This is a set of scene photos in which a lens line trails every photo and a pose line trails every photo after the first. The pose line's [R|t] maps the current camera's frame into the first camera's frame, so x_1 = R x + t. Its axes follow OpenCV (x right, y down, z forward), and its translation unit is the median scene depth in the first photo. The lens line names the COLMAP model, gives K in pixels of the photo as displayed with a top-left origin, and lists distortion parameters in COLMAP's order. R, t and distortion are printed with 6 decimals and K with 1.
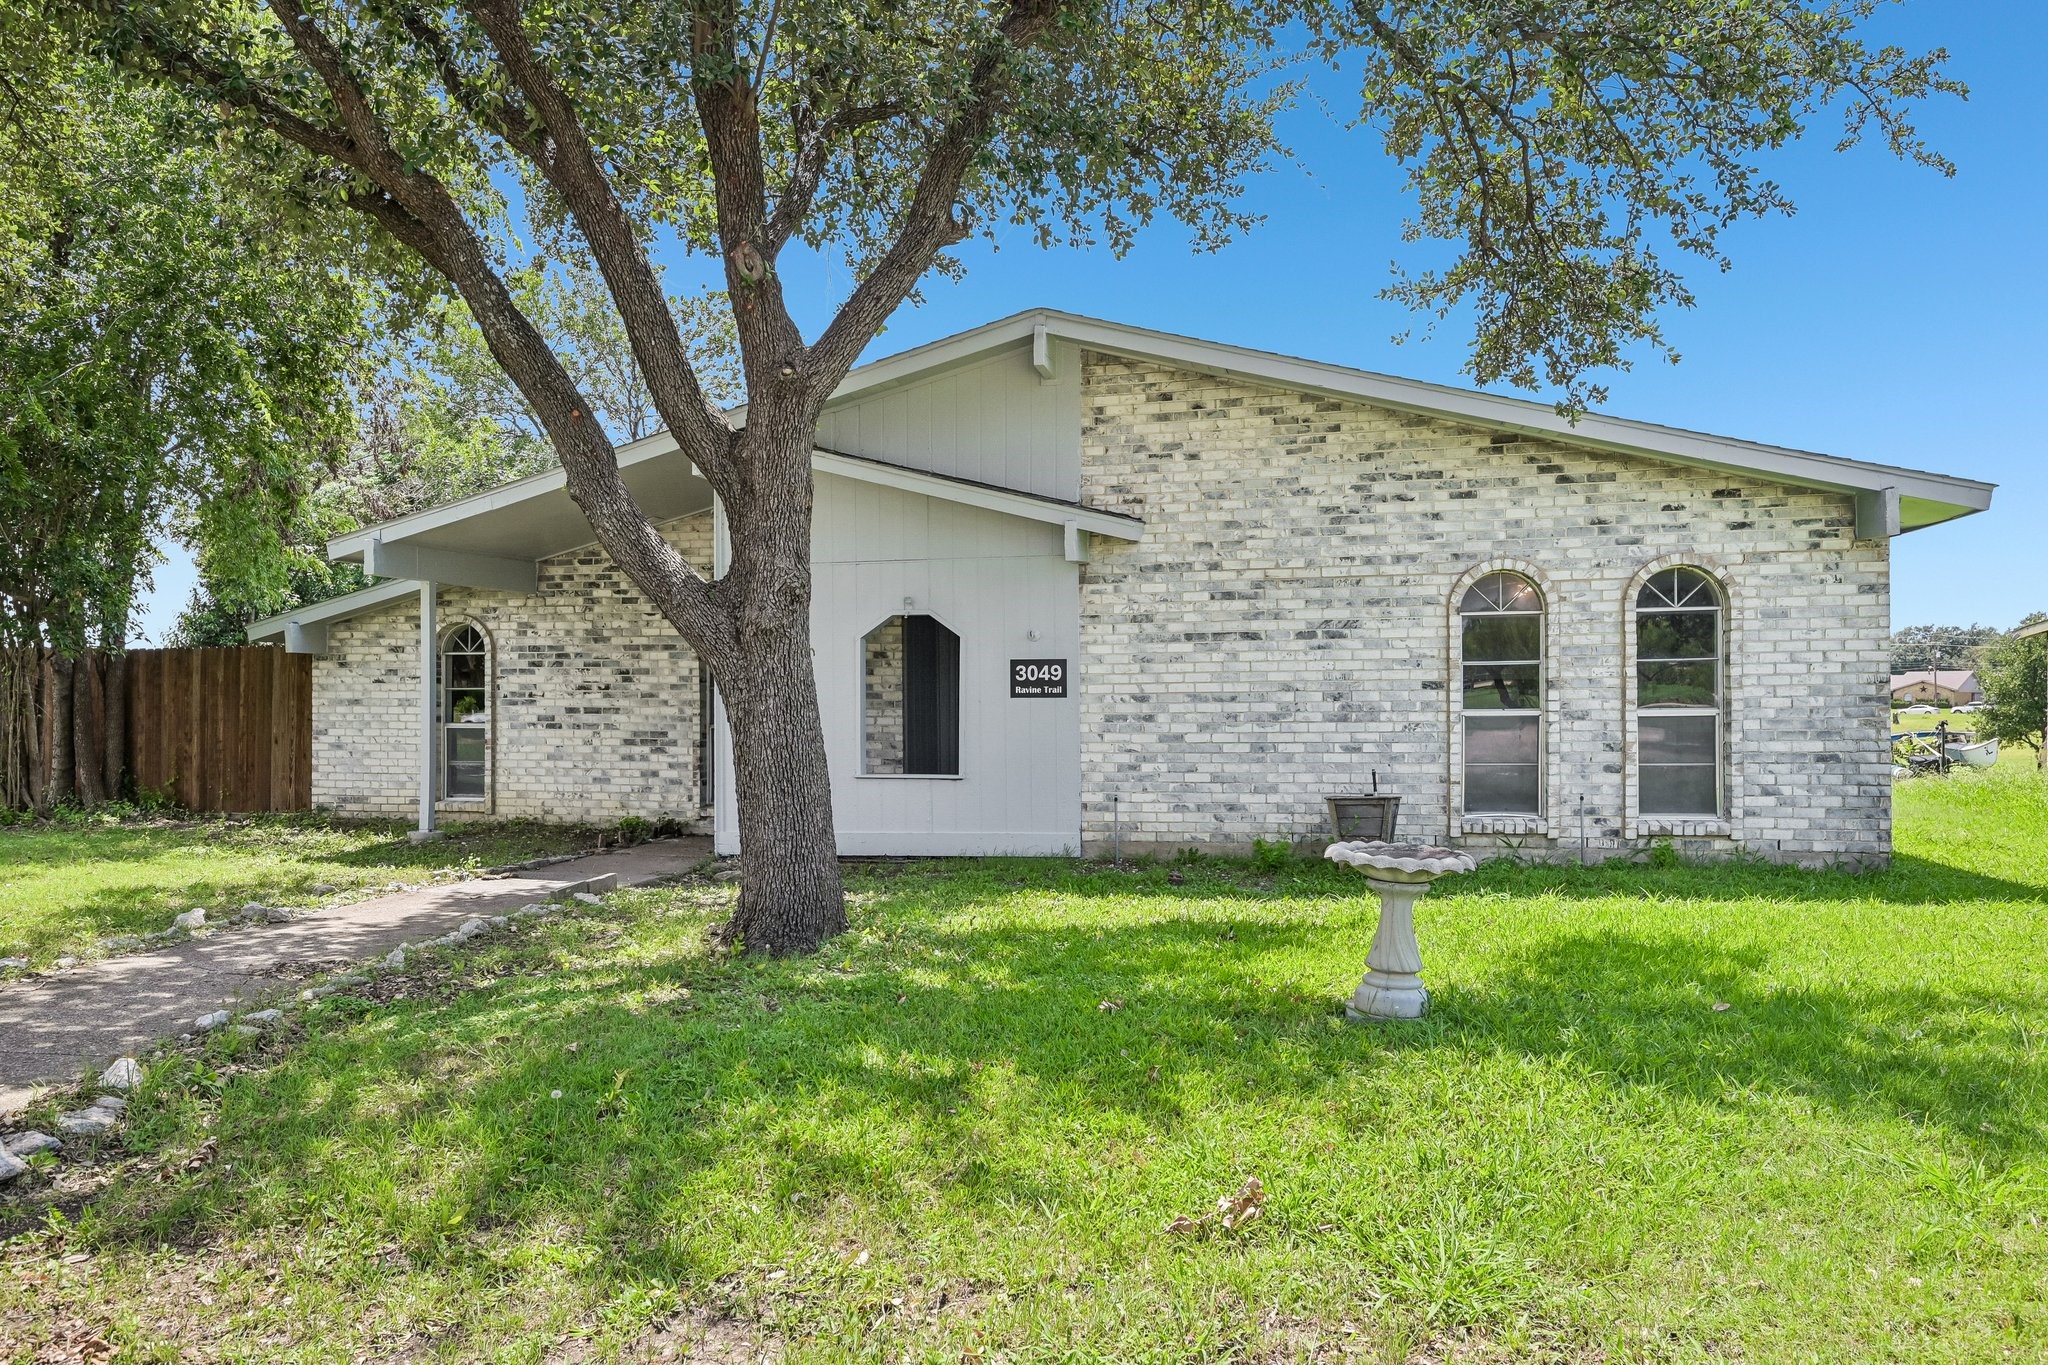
lens RADIAL K [[1366.3, 0, 1023.7], [0, 1366.3, 697.9], [0, 0, 1]] dist [-0.006438, -0.001168]
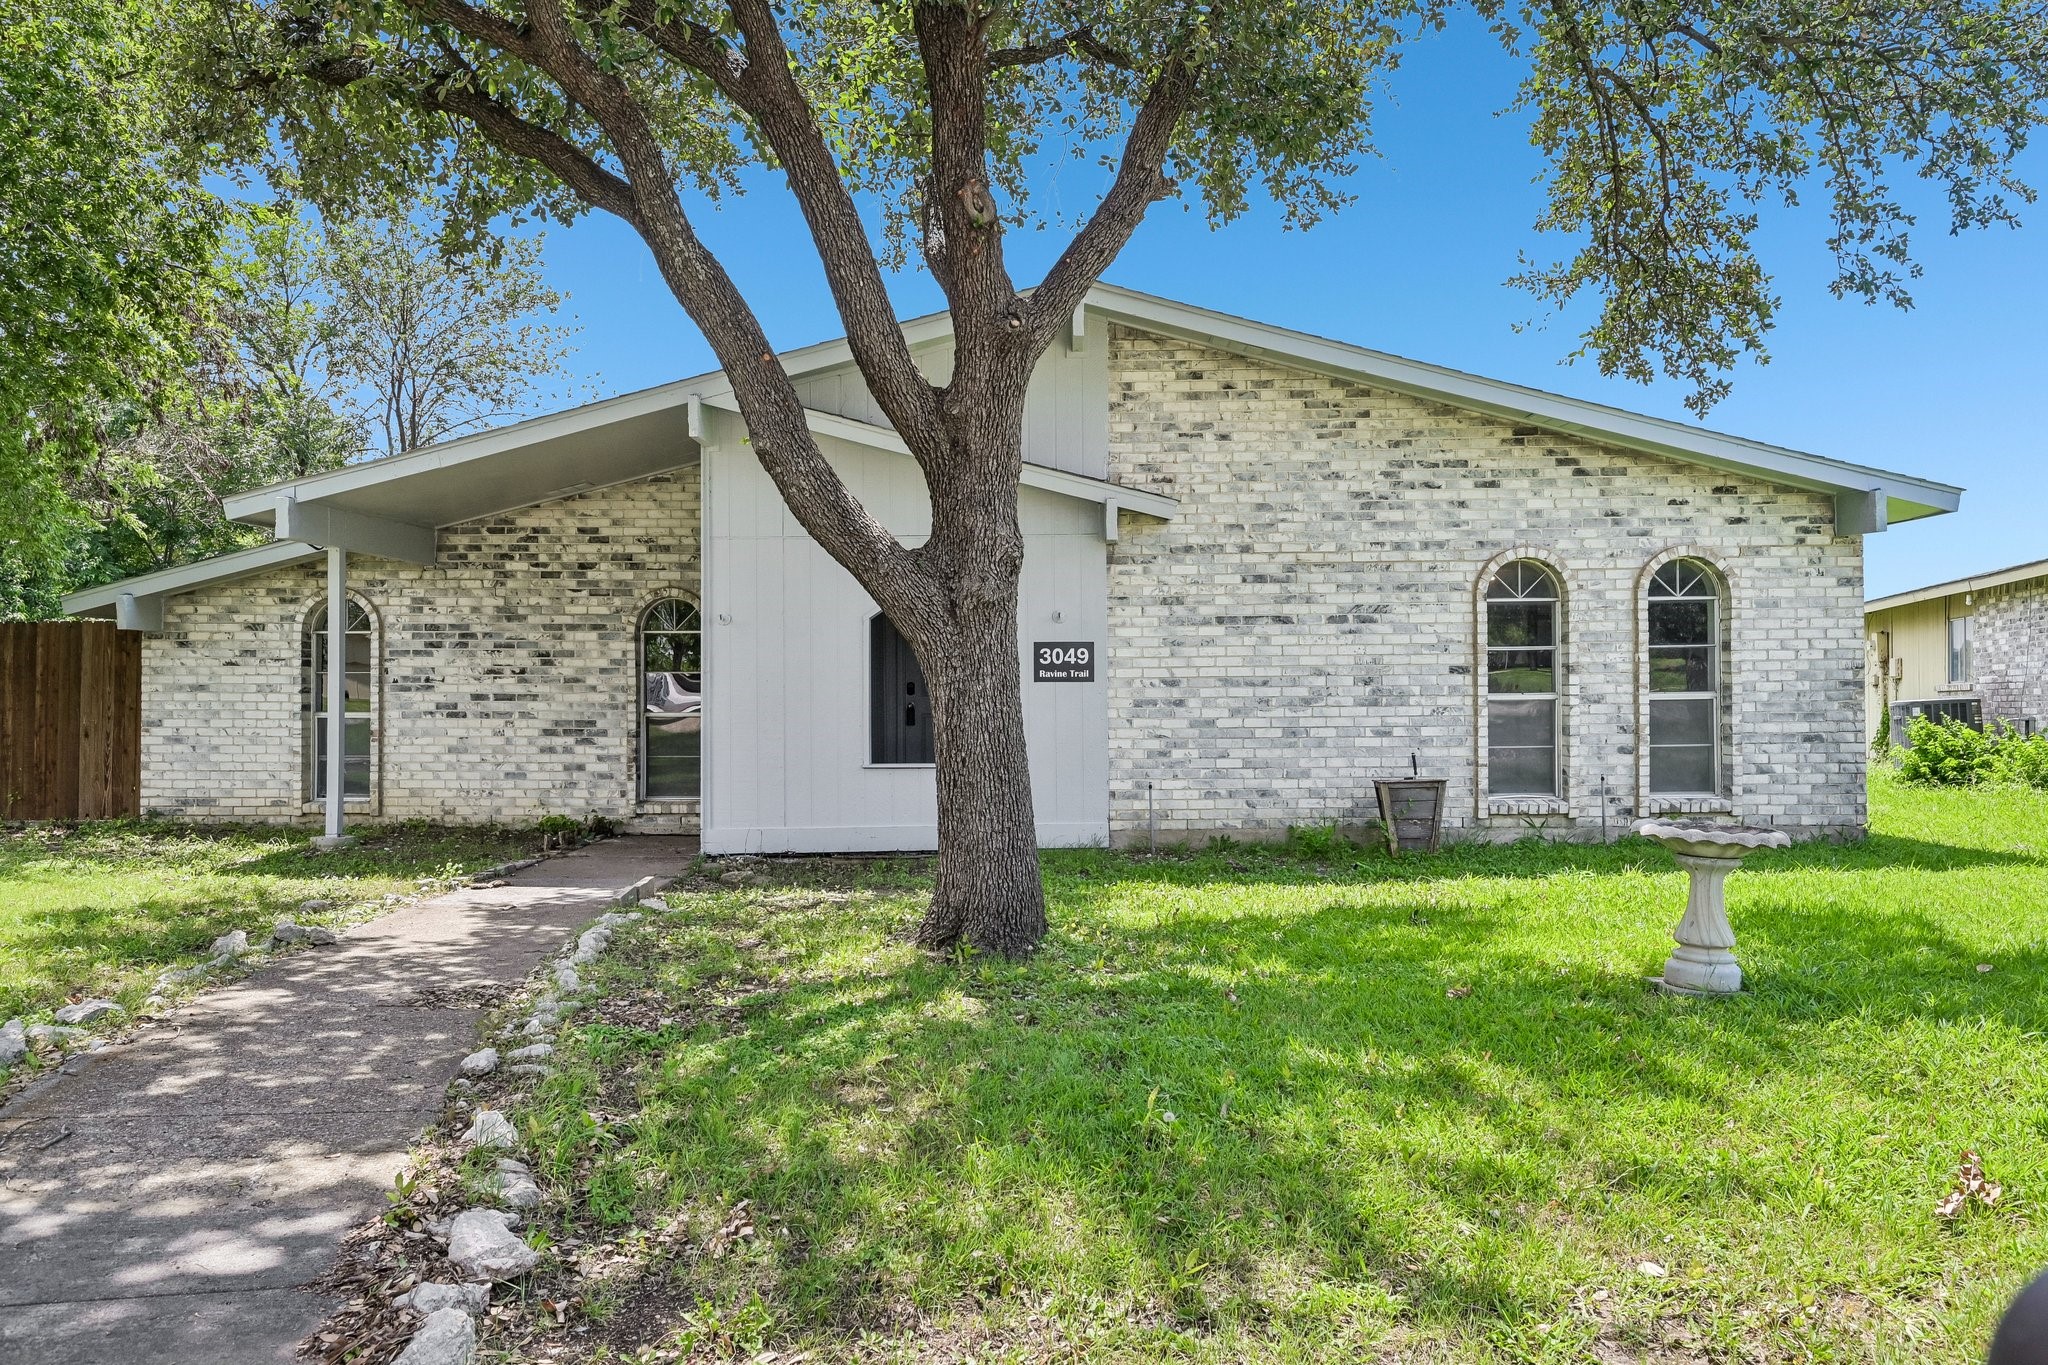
lens RADIAL K [[1394.9, 0, 1023.1], [0, 1394.9, 670.6], [0, 0, 1]] dist [-0.006239, 0.005245]
pose [[0.977659, 0.003077, 0.210174, -0.234043], [-0.000209, 0.999907, -0.013668, 0.005576], [-0.210196, 0.013319, 0.977569, 0.051336]]
